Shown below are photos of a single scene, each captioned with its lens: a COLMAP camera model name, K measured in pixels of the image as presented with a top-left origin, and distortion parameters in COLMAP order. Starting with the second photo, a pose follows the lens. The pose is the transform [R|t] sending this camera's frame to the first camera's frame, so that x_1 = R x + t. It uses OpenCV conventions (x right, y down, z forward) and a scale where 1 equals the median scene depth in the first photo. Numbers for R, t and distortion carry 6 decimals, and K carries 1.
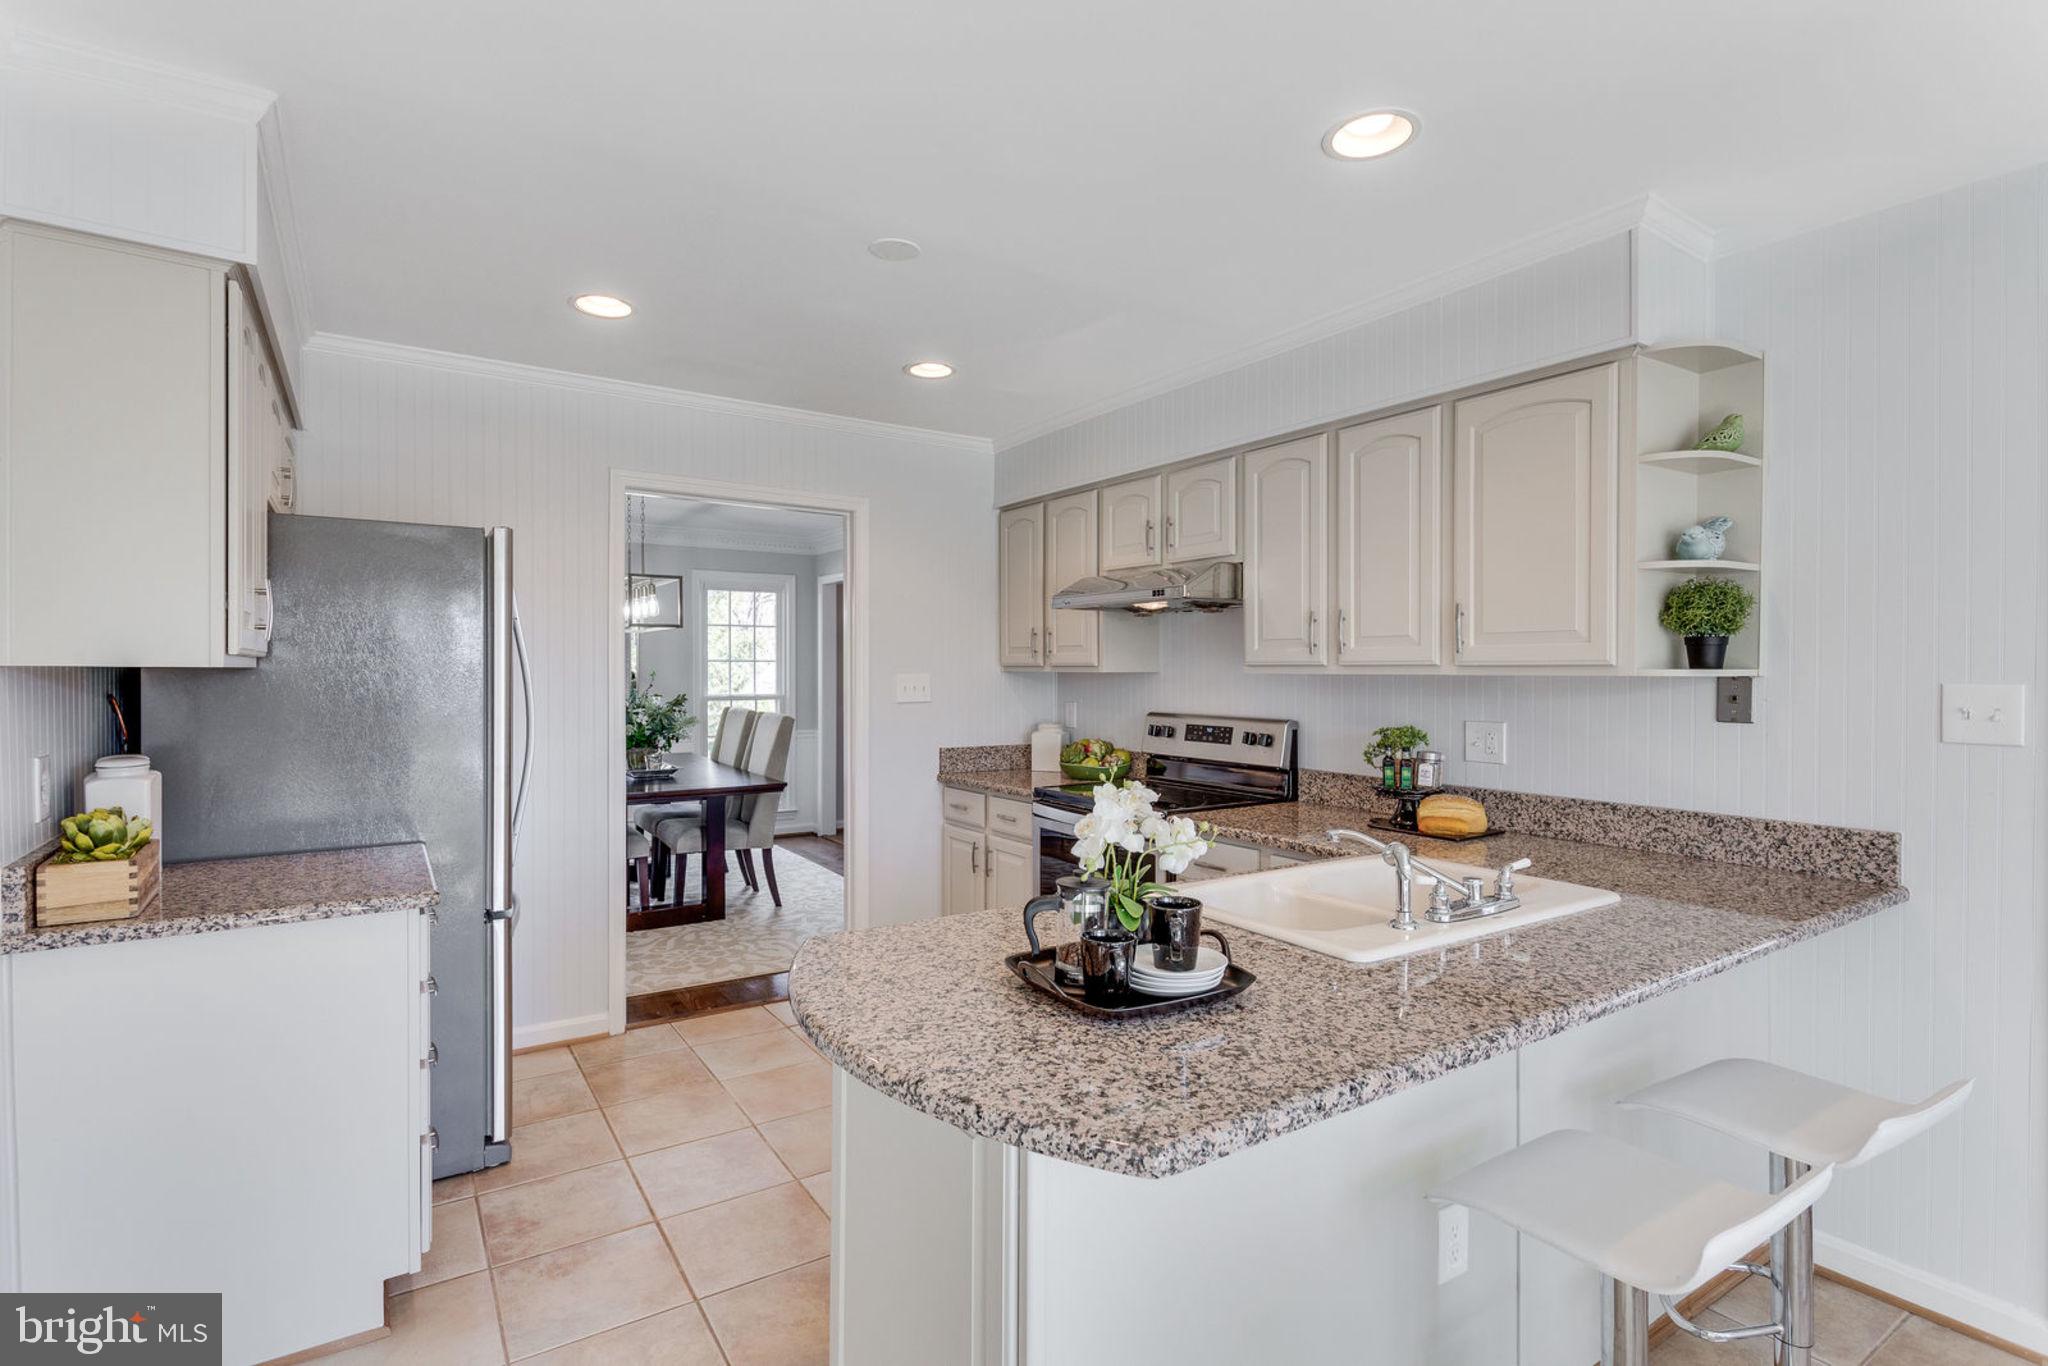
lens RADIAL K [[975.5, 0, 1023.1], [0, 975.5, 673.4], [0, 0, 1]] dist [0.002881, 0.000526]
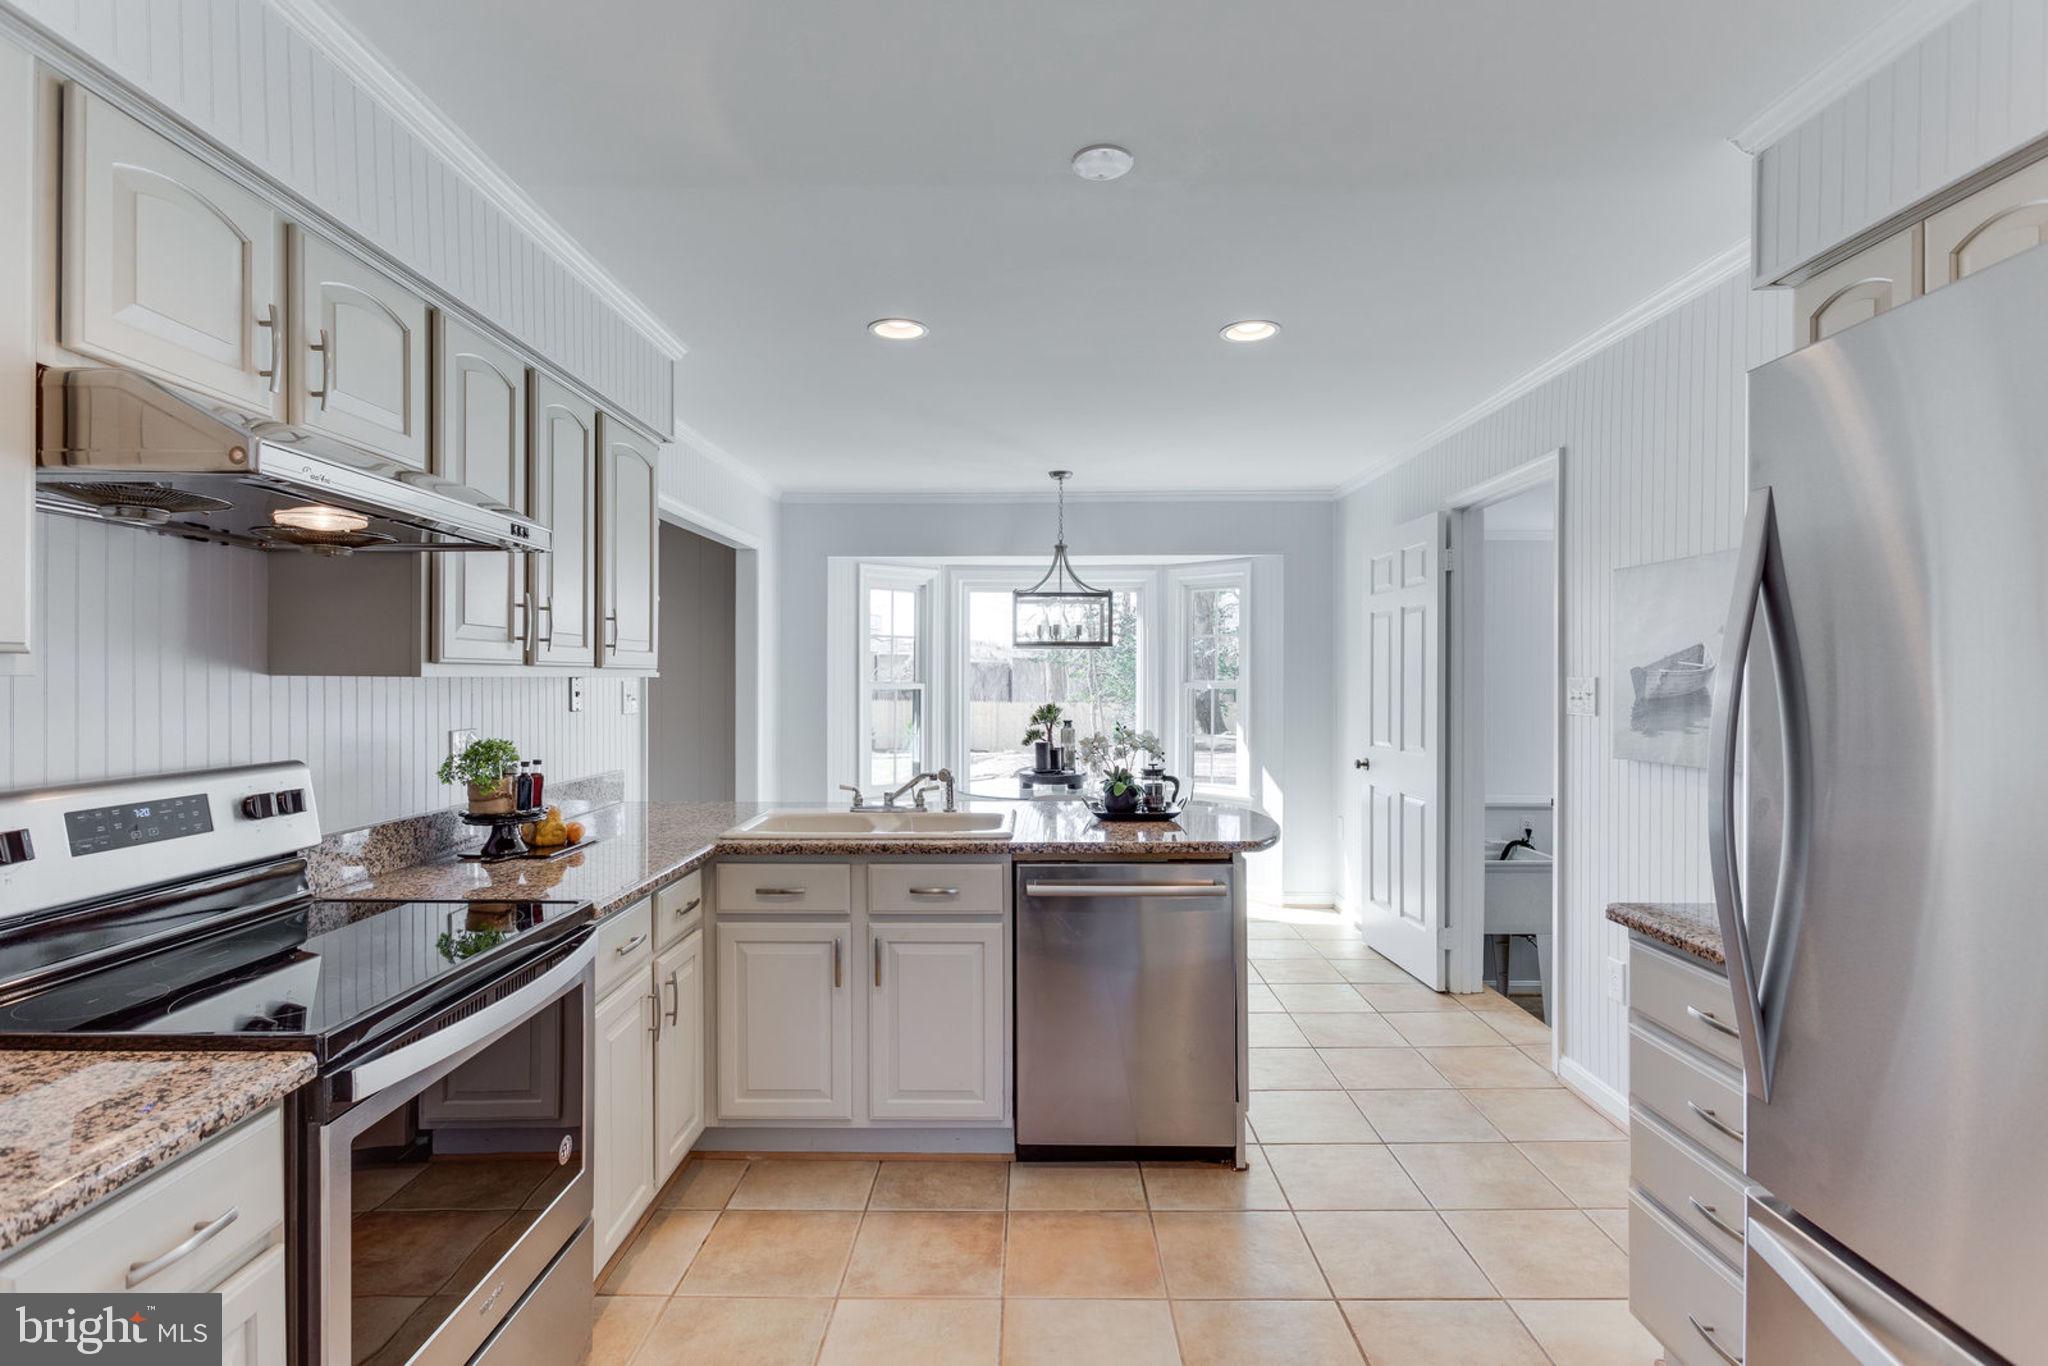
lens RADIAL K [[975.5, 0, 1023.1], [0, 975.5, 673.4], [0, 0, 1]] dist [0.002881, 0.000526]
pose [[-0.829508, -0.002045, 0.558491, -0.381749], [-0.000508, 0.999996, 0.002907, -0.005416], [-0.558494, 0.002128, -0.829506, 1.168721]]
